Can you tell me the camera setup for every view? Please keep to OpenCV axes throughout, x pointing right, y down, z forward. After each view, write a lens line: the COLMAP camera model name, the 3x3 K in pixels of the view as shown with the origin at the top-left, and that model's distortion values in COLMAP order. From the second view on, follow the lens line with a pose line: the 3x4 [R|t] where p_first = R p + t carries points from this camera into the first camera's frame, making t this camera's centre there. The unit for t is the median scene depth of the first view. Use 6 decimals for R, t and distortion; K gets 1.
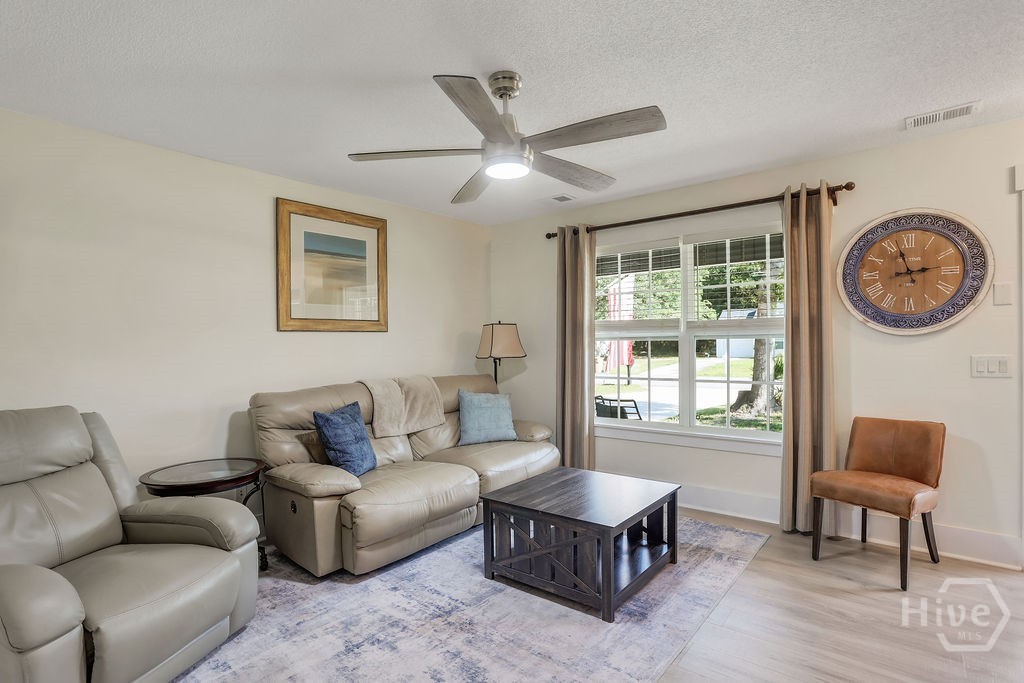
lens RADIAL K [[507.9, 0, 513.9], [0, 507.9, 350.4], [0, 0, 1]] dist [-0.046178, 0.014231]
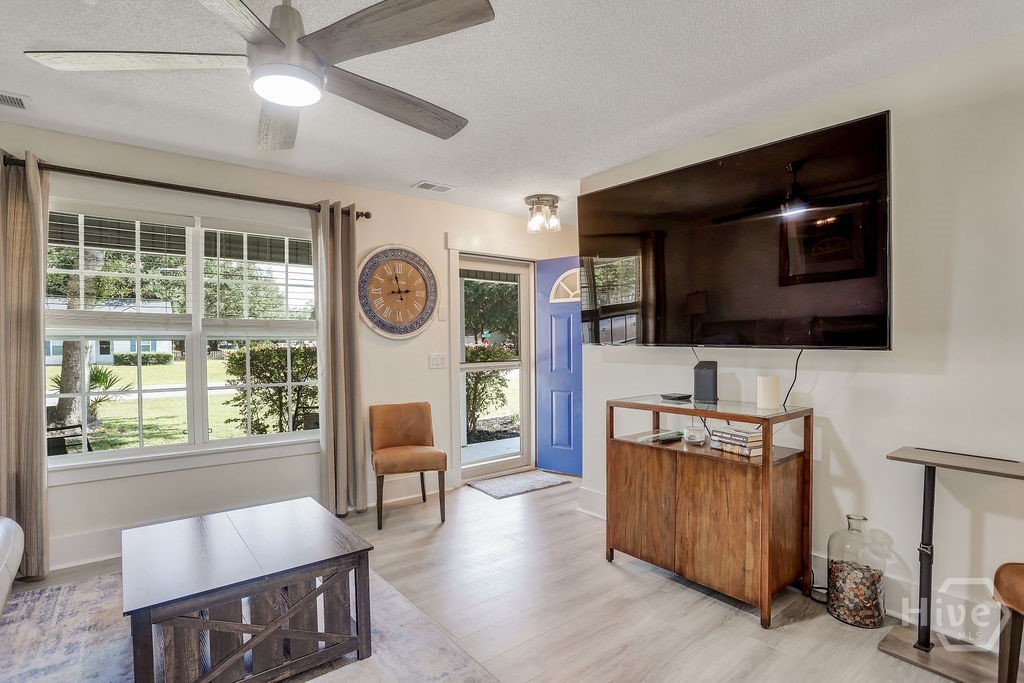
lens RADIAL K [[507.9, 0, 513.2], [0, 507.9, 346.2], [0, 0, 1]] dist [-0.046178, 0.014231]
pose [[0.213347, 0.002425, 0.976974, -0.407907], [0.014137, 0.999885, -0.005569, 0.000037], [-0.976874, 0.014999, 0.213288, 0.361637]]
